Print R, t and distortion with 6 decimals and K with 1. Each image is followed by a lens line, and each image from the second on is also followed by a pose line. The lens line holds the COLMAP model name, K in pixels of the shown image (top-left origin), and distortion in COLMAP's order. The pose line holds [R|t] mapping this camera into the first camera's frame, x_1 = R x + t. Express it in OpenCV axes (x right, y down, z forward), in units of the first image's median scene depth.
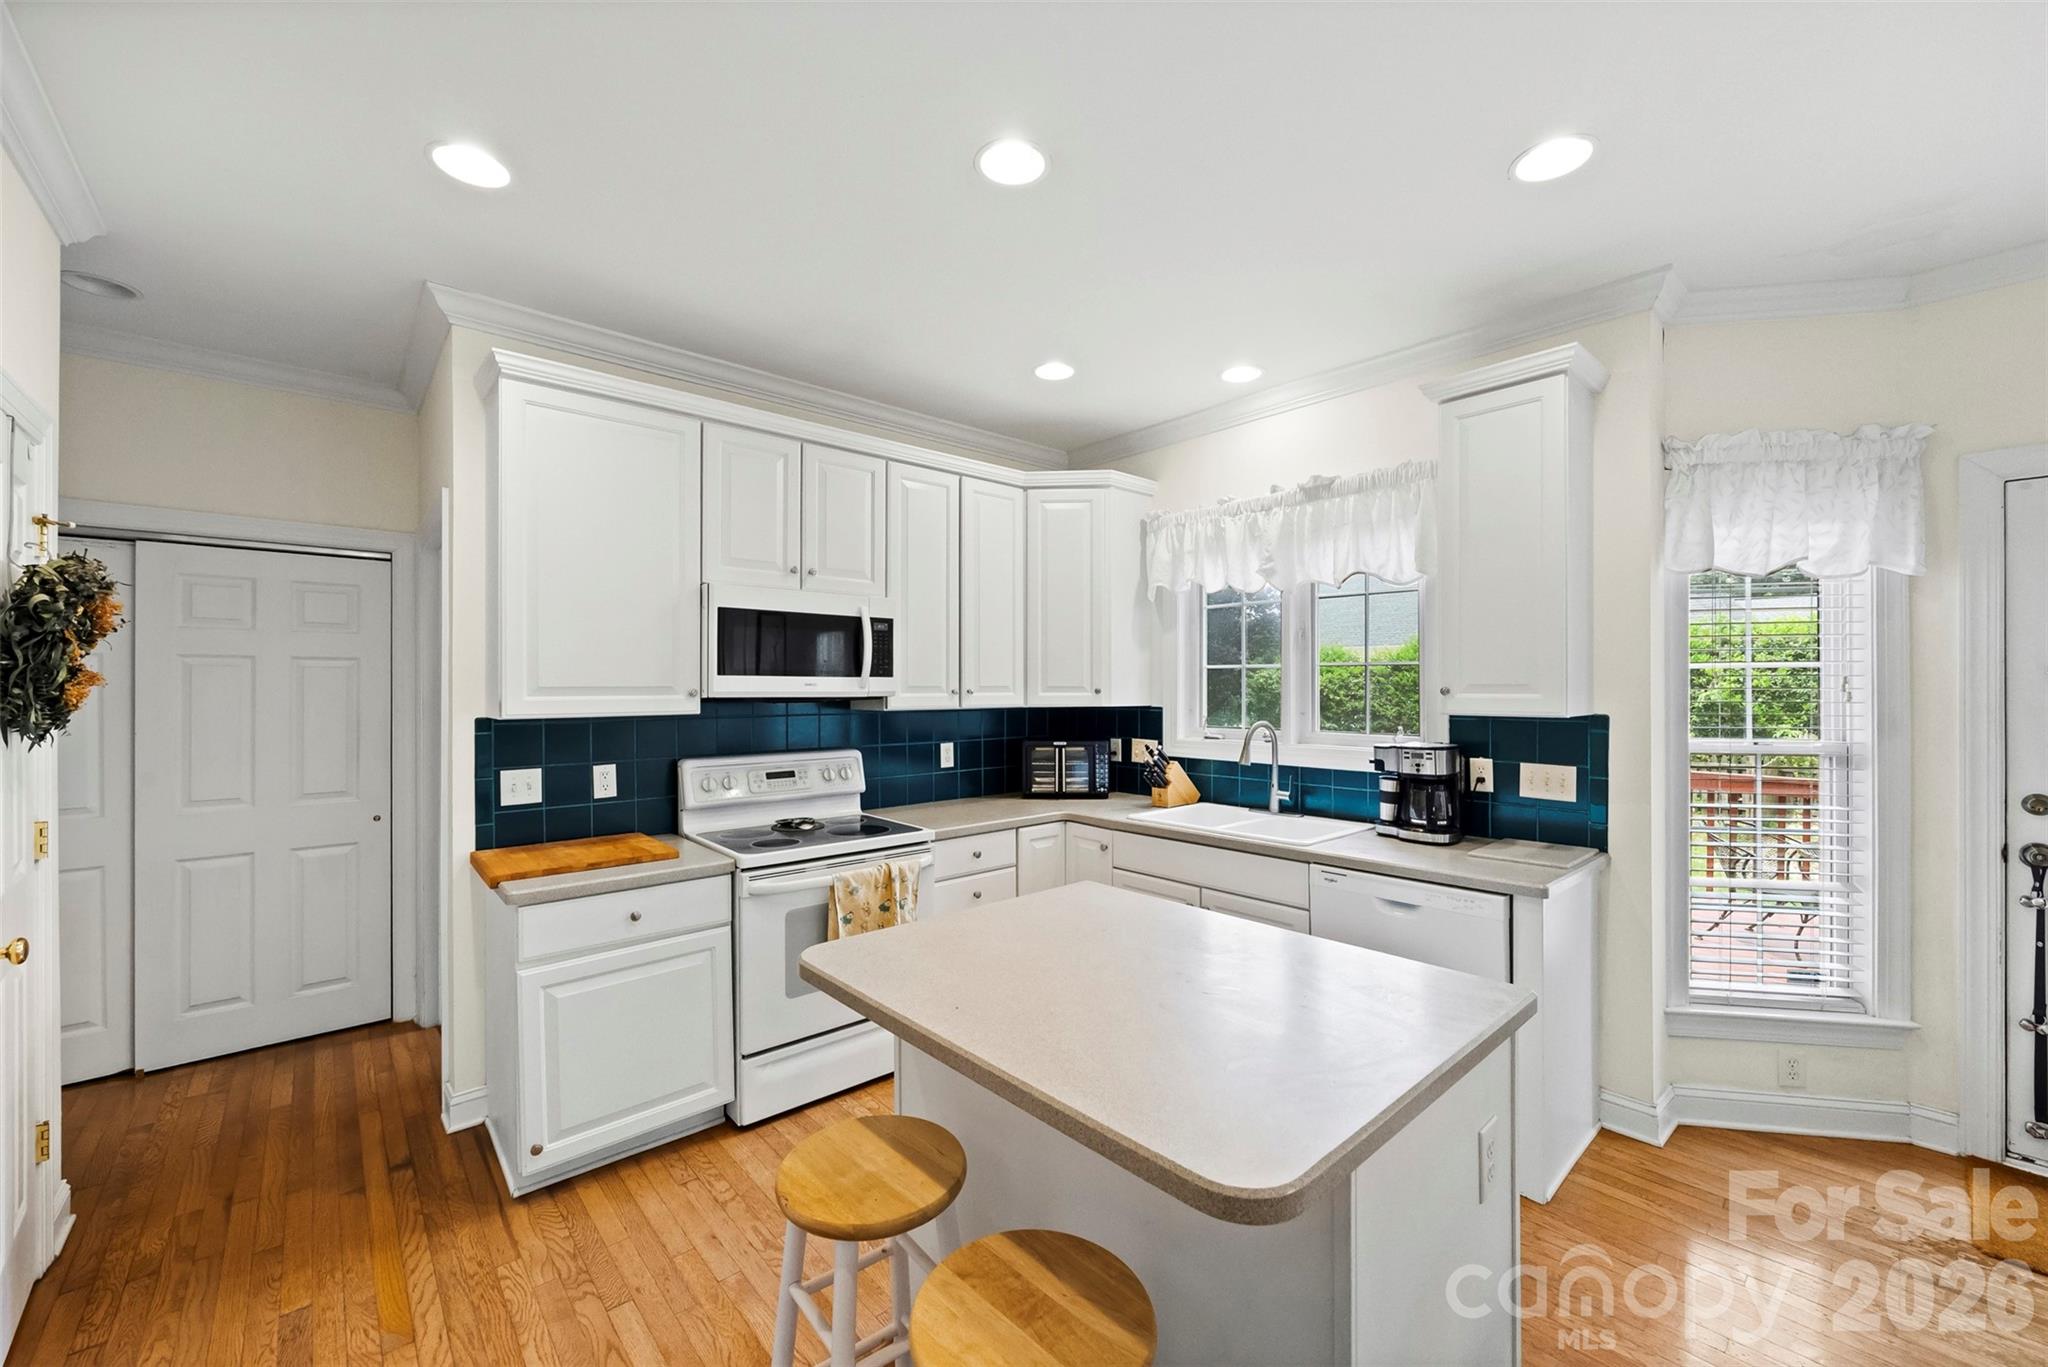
lens RADIAL K [[805.8, 0, 1027.6], [0, 805.8, 685.7], [0, 0, 1]] dist [-0.002529, -0.000140]
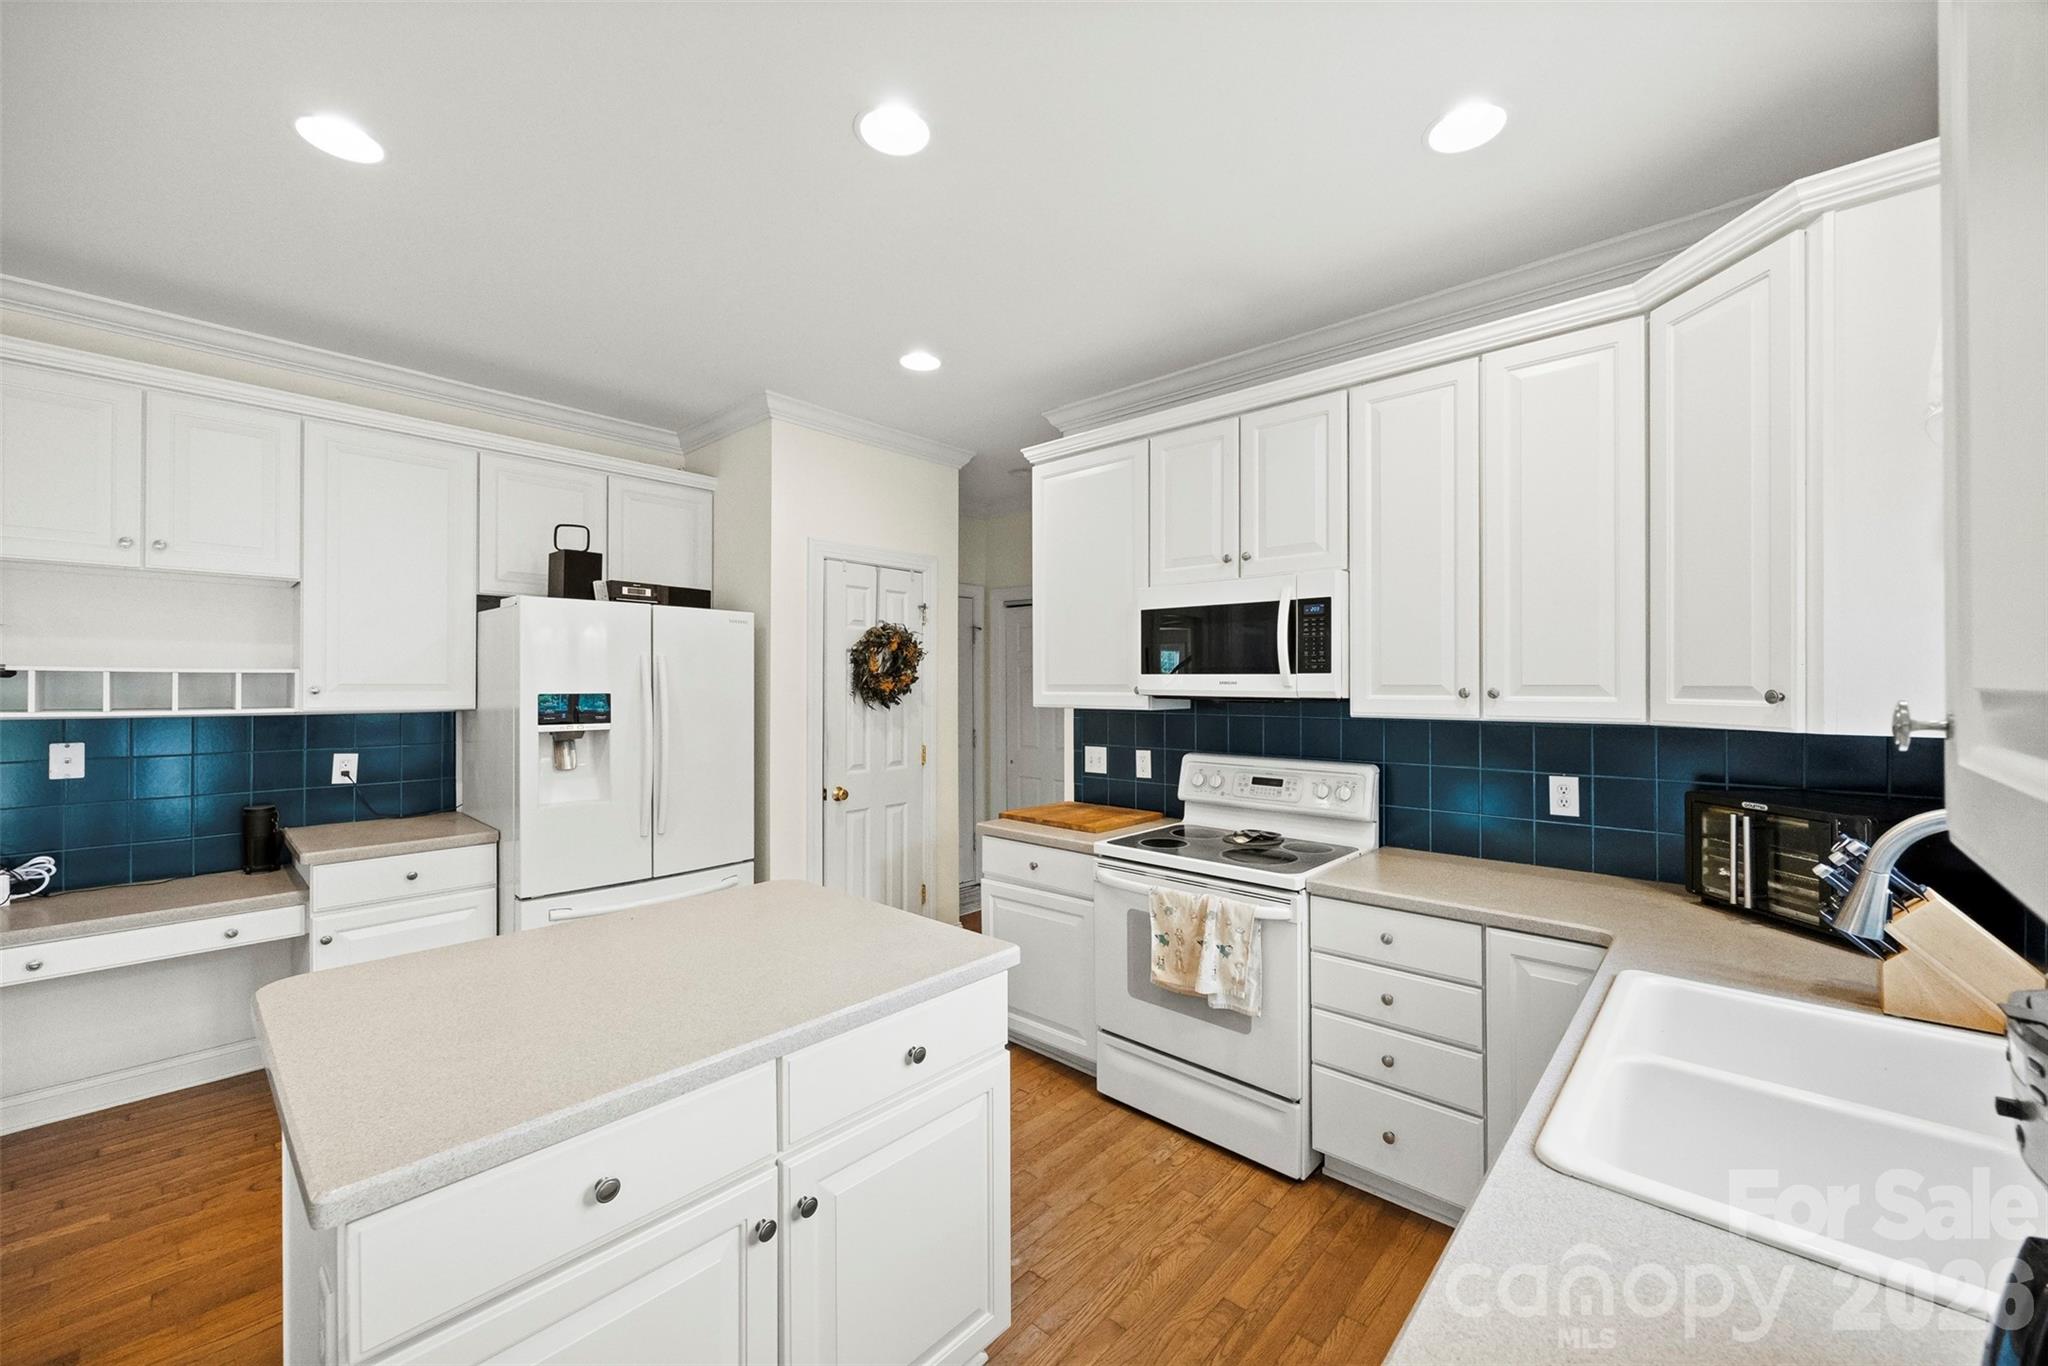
lens RADIAL K [[795.6, 0, 1024.0], [0, 795.6, 683.0], [0, 0, 1]] dist [-0.006170, -0.000151]
pose [[0.103700, 0.001482, -0.994608, 0.567774], [-0.000121, 0.999999, 0.001477, -0.002098], [0.994609, -0.000033, 0.103700, 0.646564]]
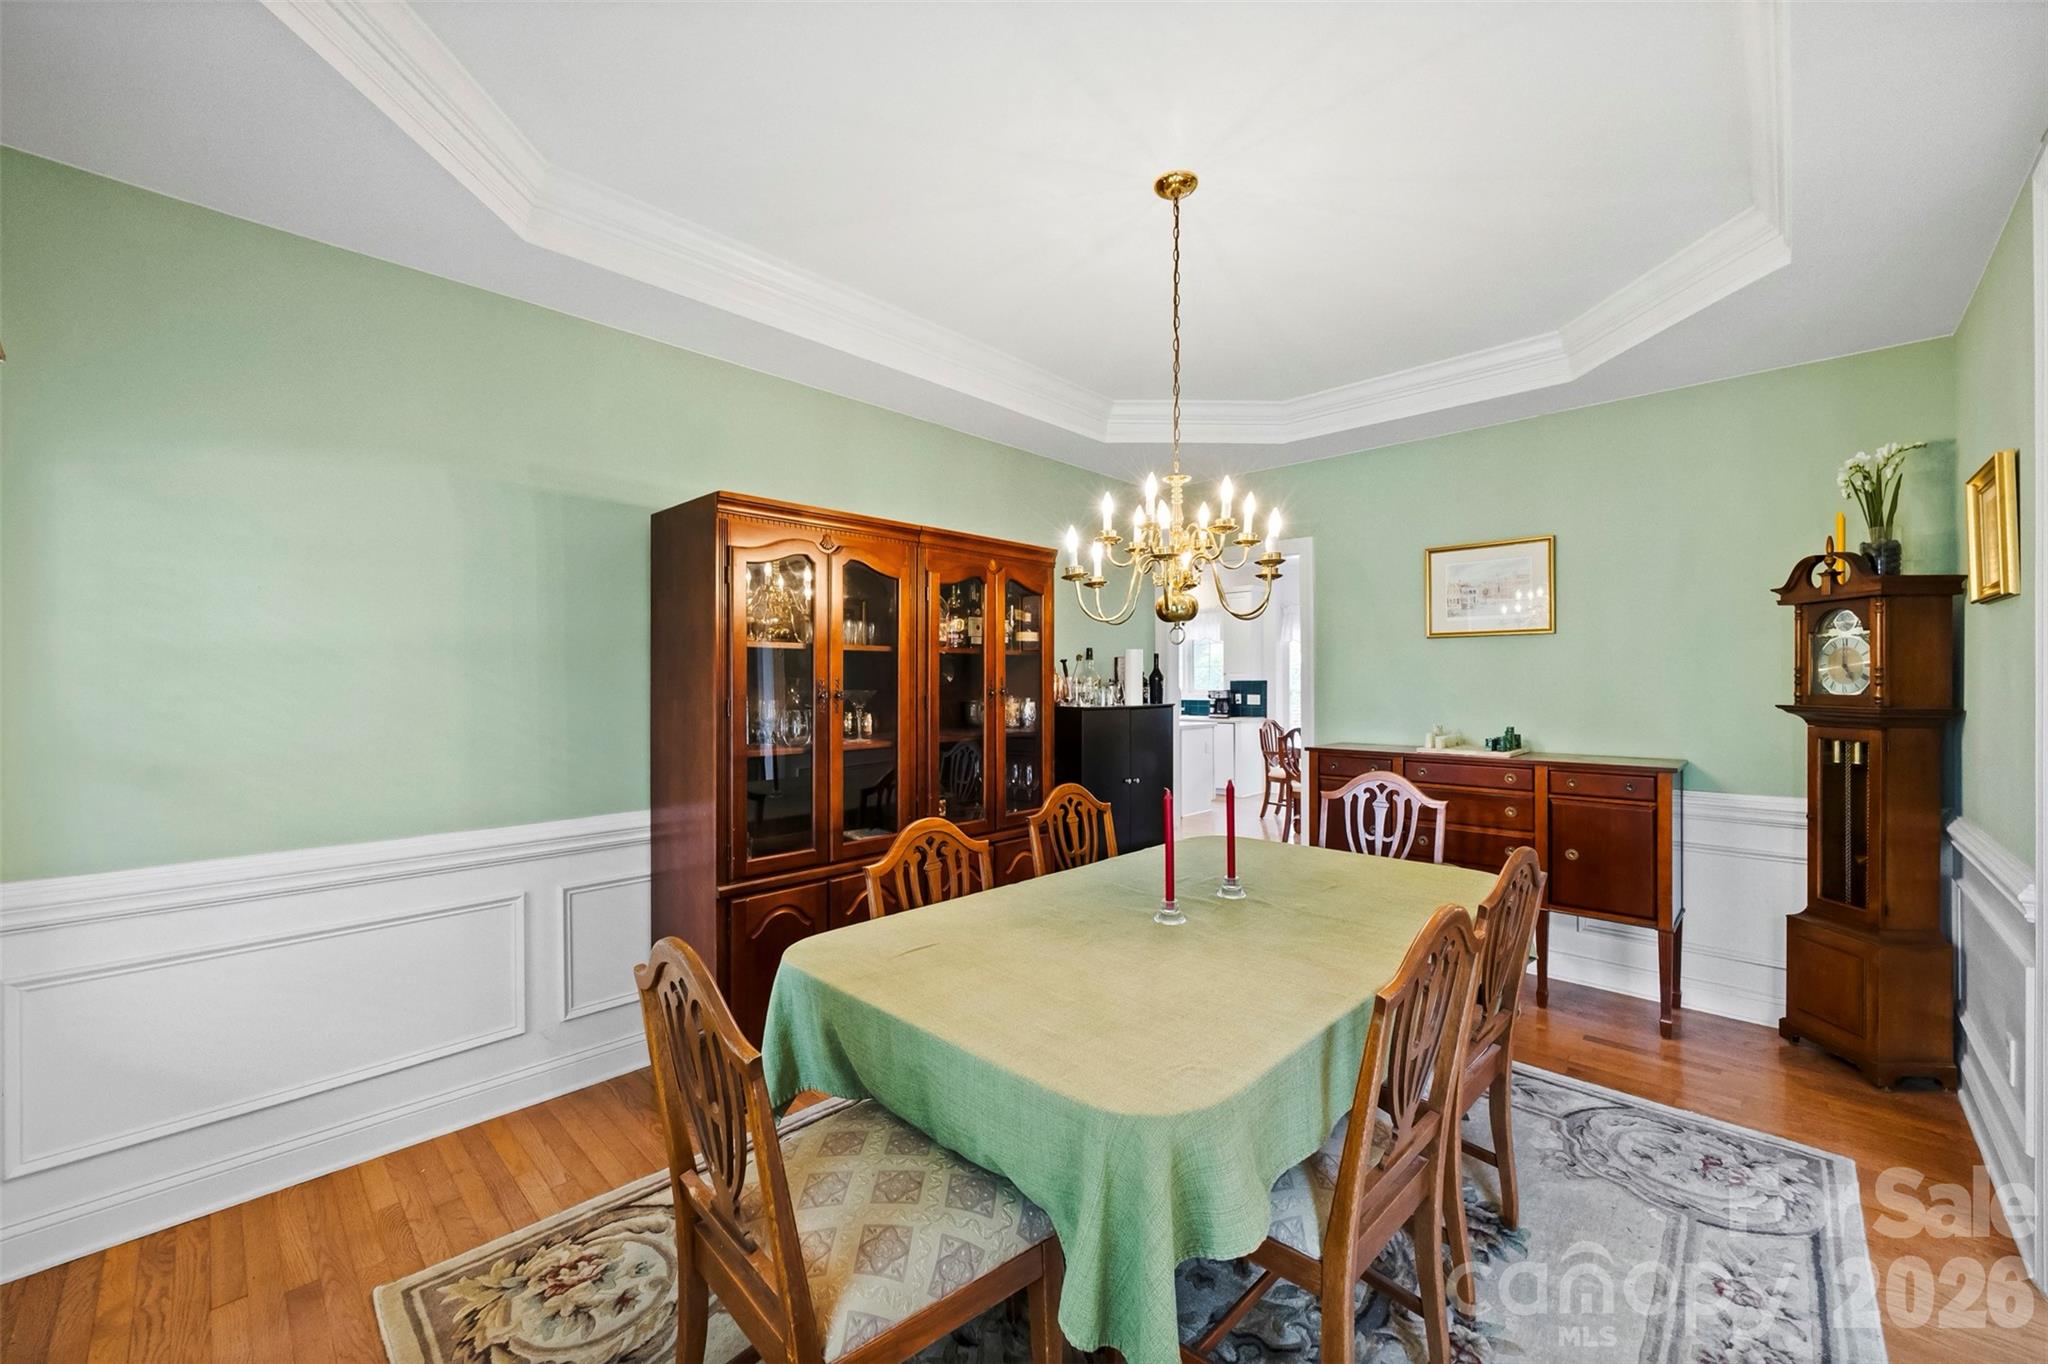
lens RADIAL K [[805.8, 0, 1027.6], [0, 805.8, 684.2], [0, 0, 1]] dist [-0.002529, -0.000140]
pose [[0.997153, 0.000327, 0.075408, -0.529178], [-0.000412, 0.999999, 0.001116, 0.041209], [-0.075407, -0.001144, 0.997152, -2.116694]]
